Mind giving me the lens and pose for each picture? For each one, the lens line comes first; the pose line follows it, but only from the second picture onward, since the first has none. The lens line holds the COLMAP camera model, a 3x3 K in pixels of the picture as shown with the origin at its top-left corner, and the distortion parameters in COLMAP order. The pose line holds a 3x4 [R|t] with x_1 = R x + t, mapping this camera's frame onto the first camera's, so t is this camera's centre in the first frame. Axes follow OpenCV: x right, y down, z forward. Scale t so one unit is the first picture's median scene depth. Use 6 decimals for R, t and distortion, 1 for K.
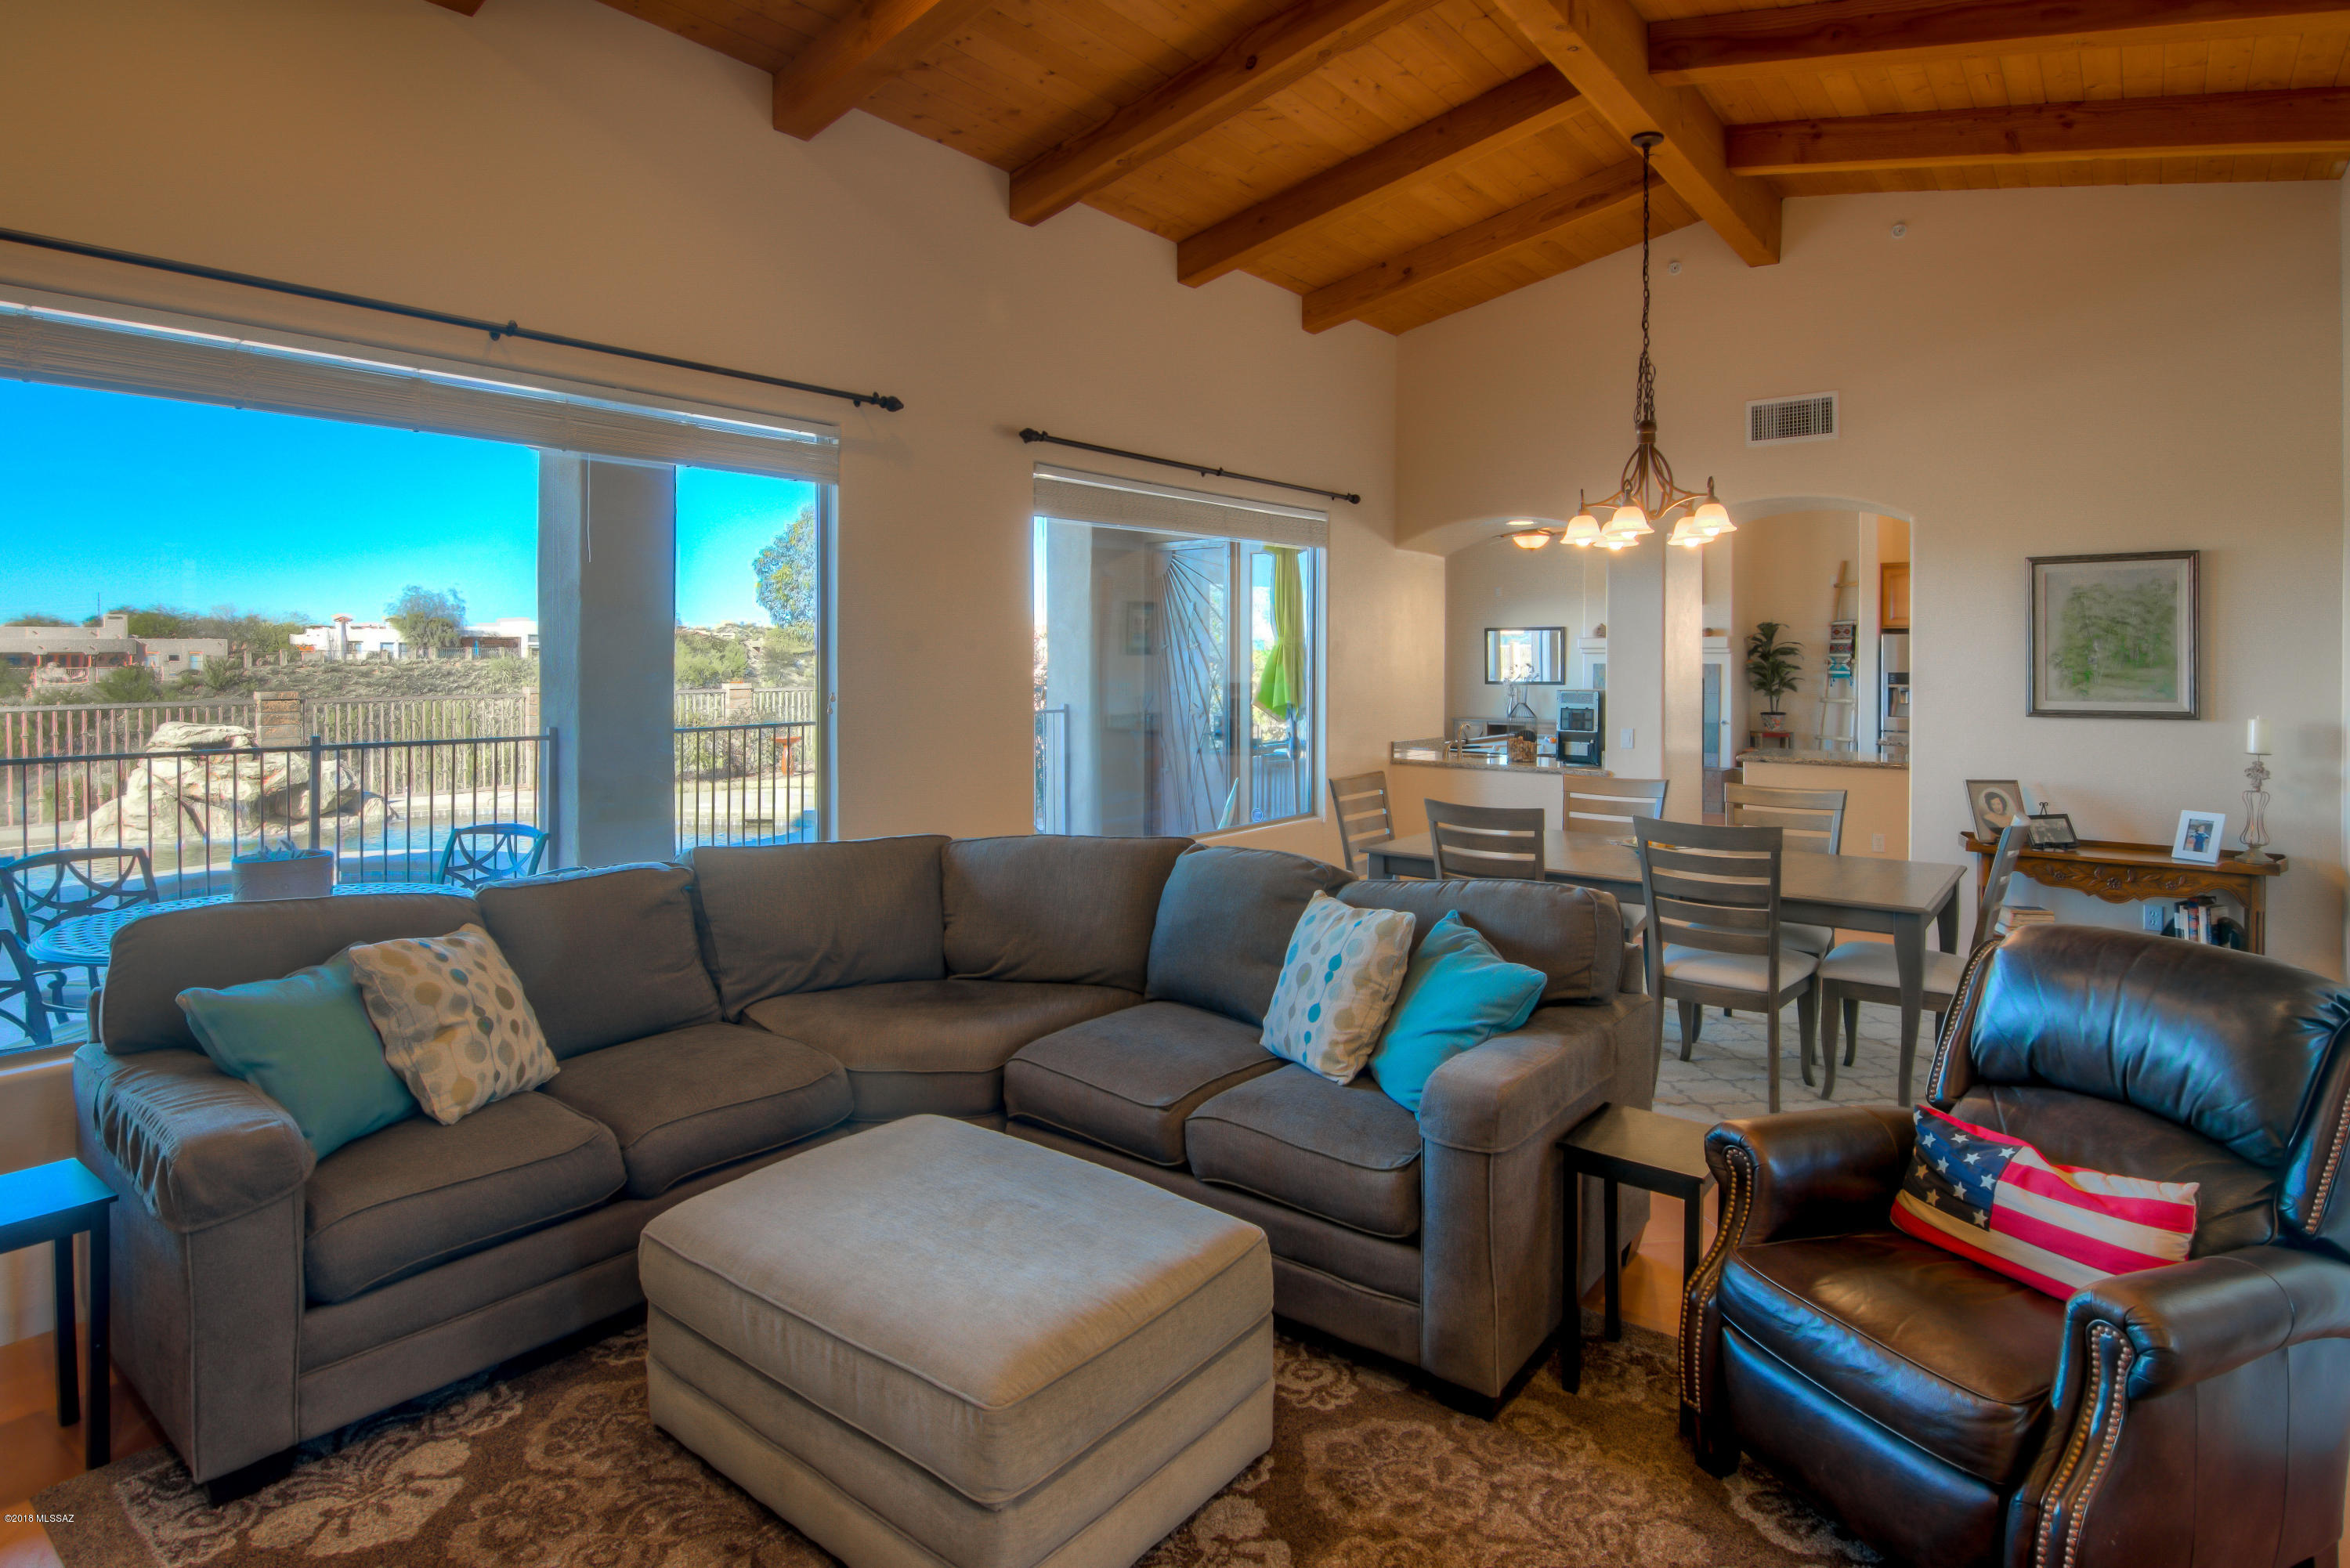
lens RADIAL K [[1251.1, 0, 1214.4], [0, 1251.1, 663.7], [0, 0, 1]] dist [-0.020496, -0.000394]
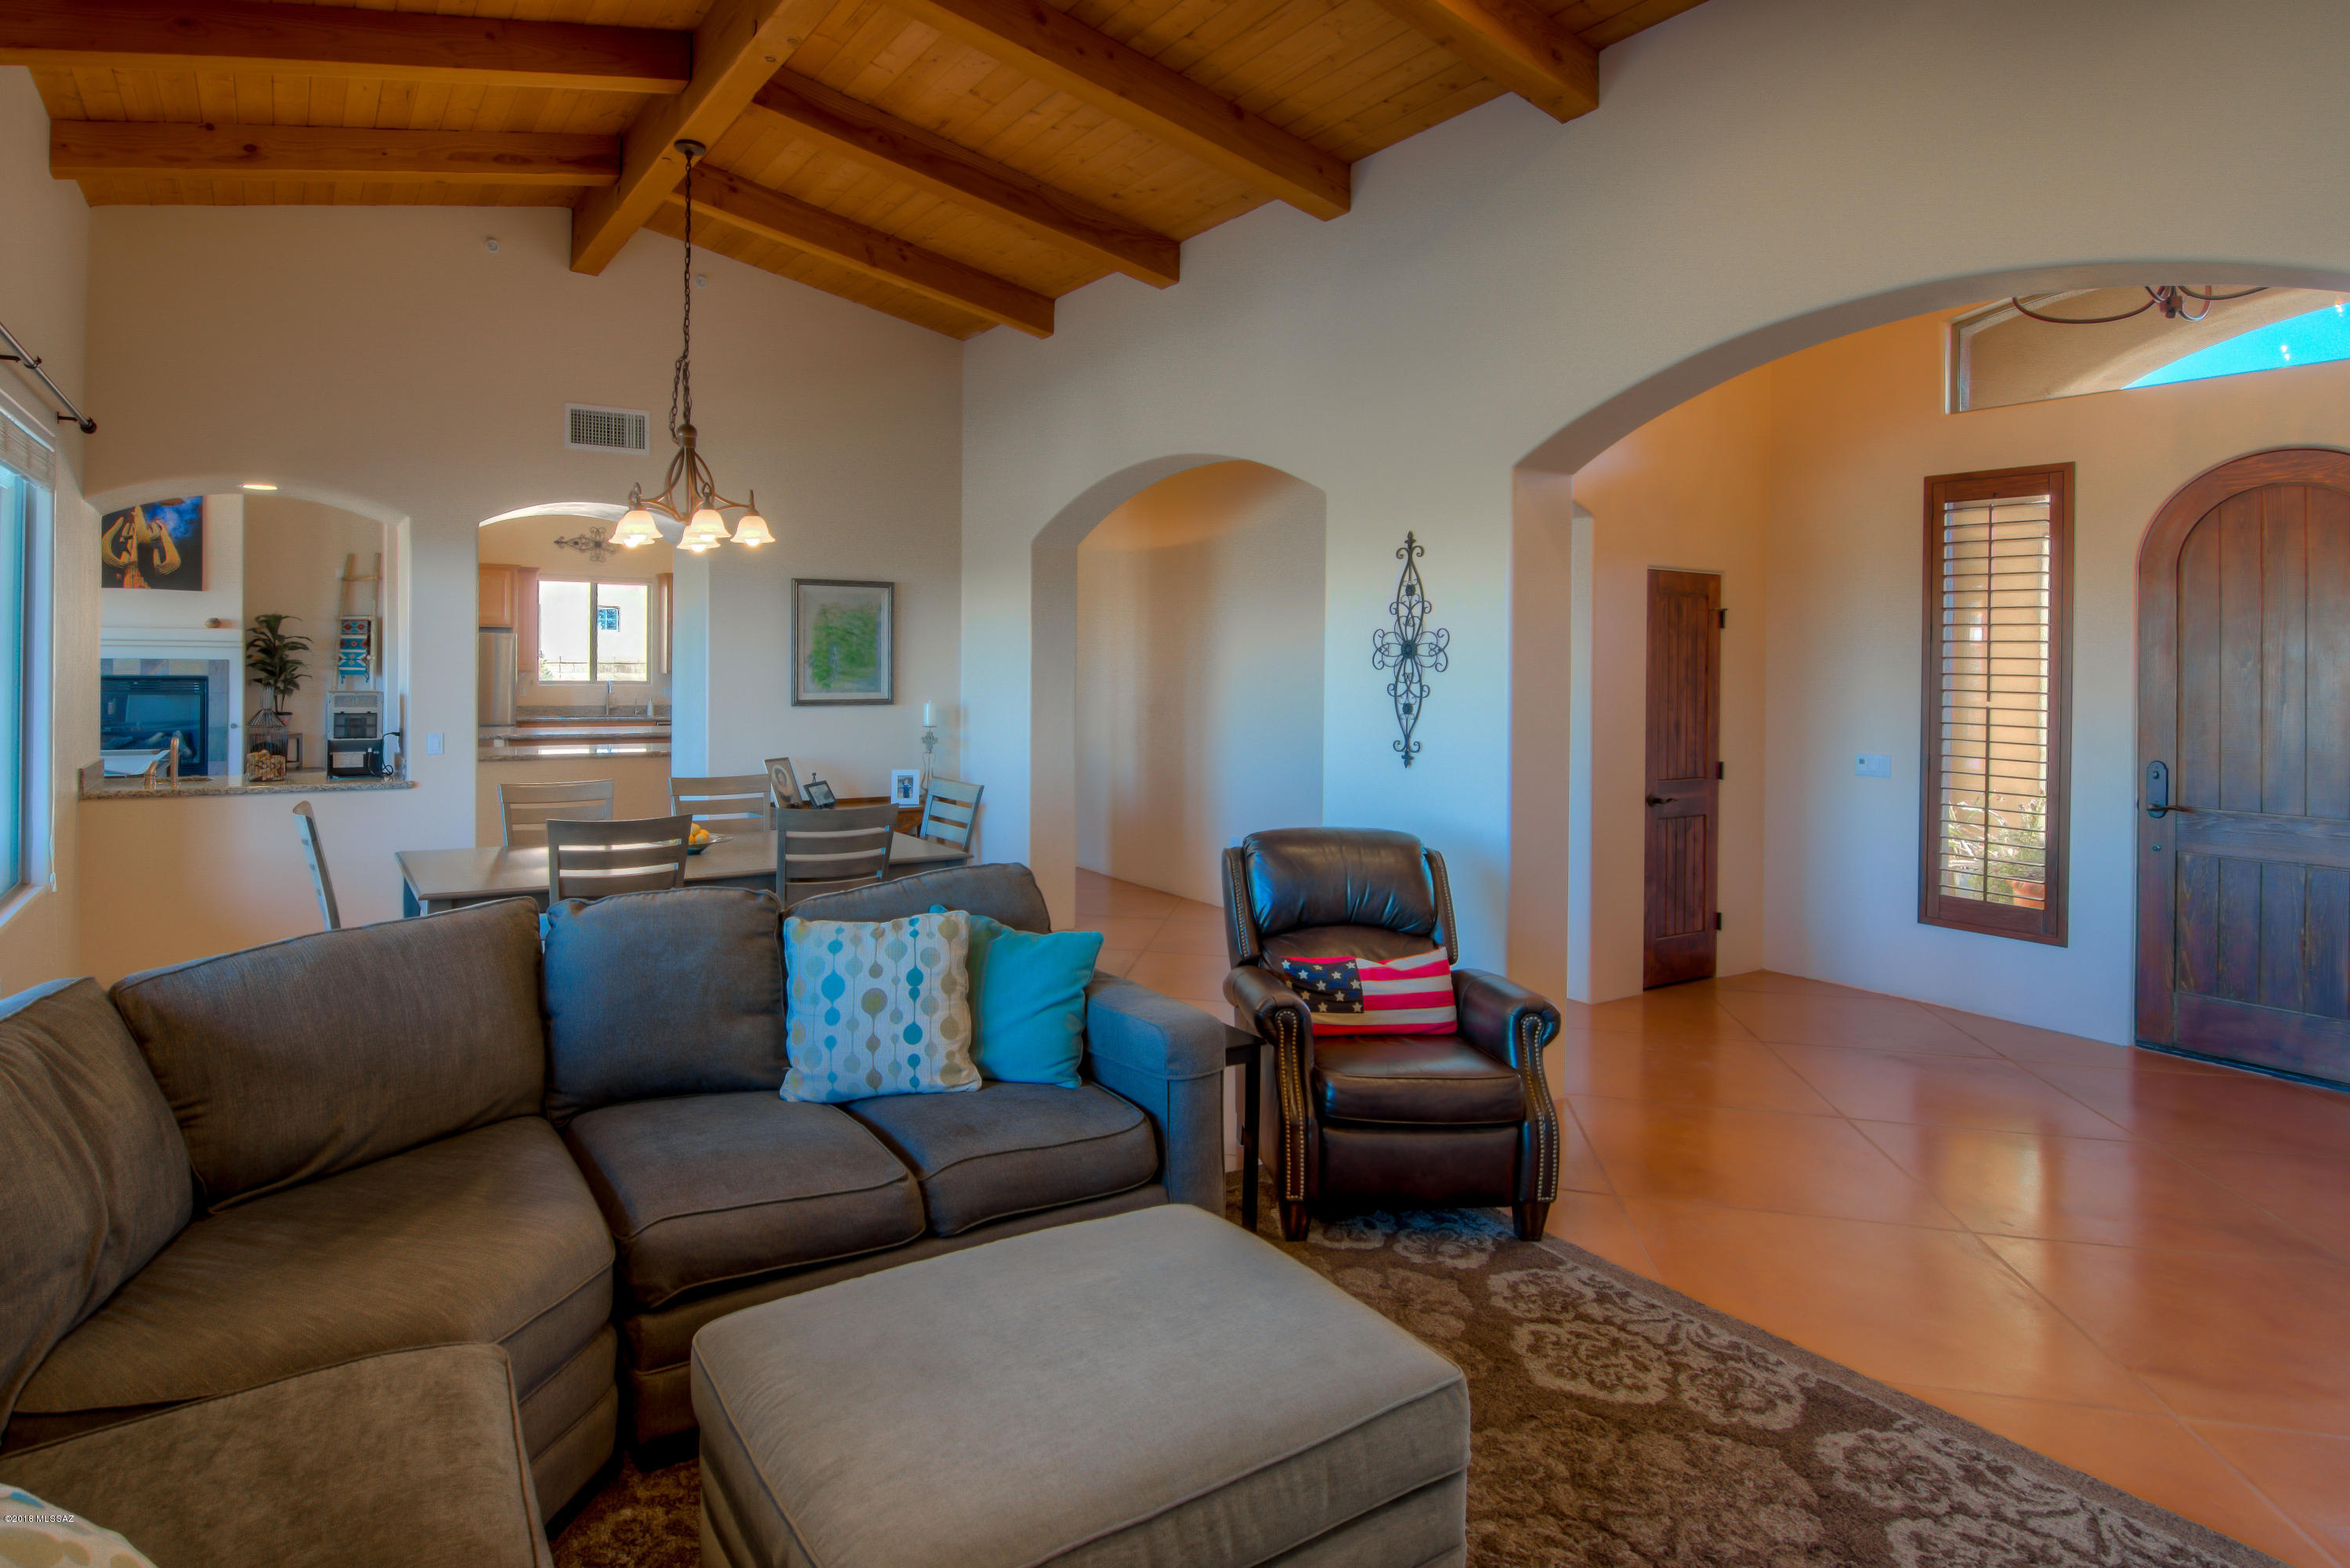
lens RADIAL K [[1247.2, 0, 1035.0], [0, 1247.2, 672.7], [0, 0, 1]] dist [-0.022064, -0.001278]
pose [[0.372537, -0.004718, 0.928005, -0.374633], [-0.006410, 0.999950, 0.007657, -0.001638], [-0.927995, -0.008801, 0.372488, 0.276191]]
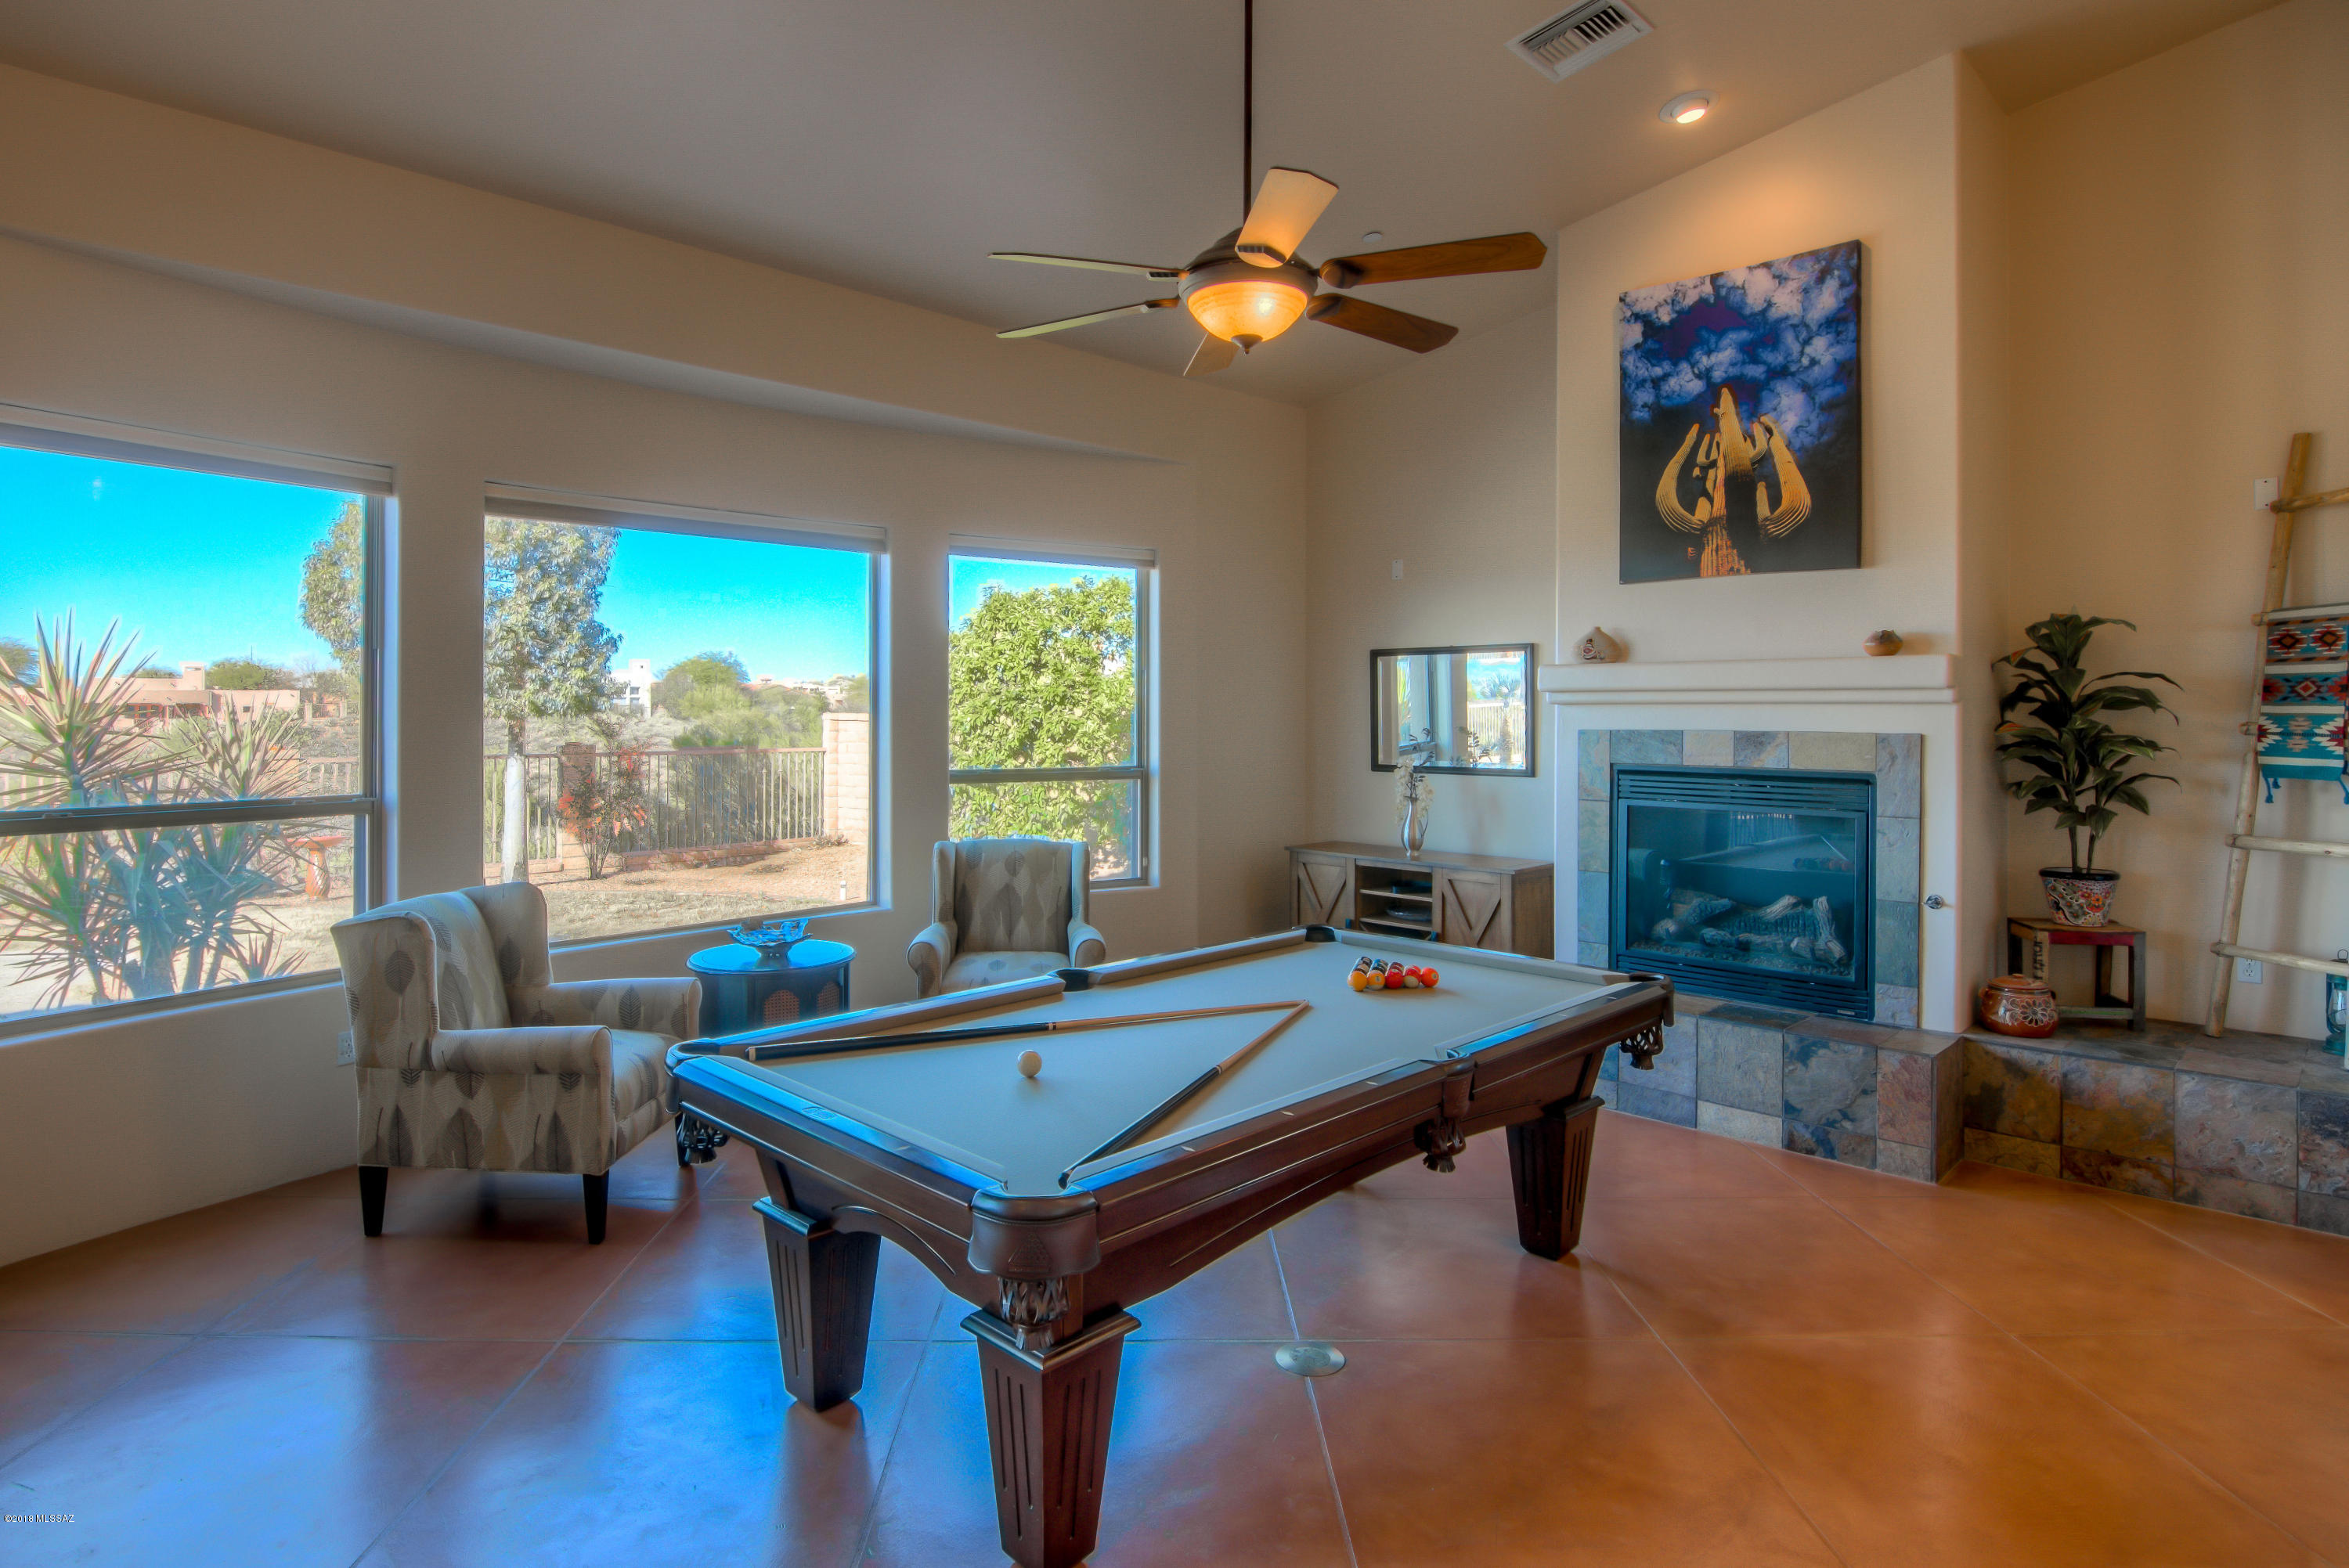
lens RADIAL K [[1268.7, 0, 1176.3], [0, 1268.7, 710.0], [0, 0, 1]] dist [-0.001964, -0.017025]
pose [[0.992095, 0.003955, -0.125431, 0.467459], [-0.004858, 0.999964, -0.006895, -0.005806], [0.125399, 0.007449, 0.992078, 1.198076]]
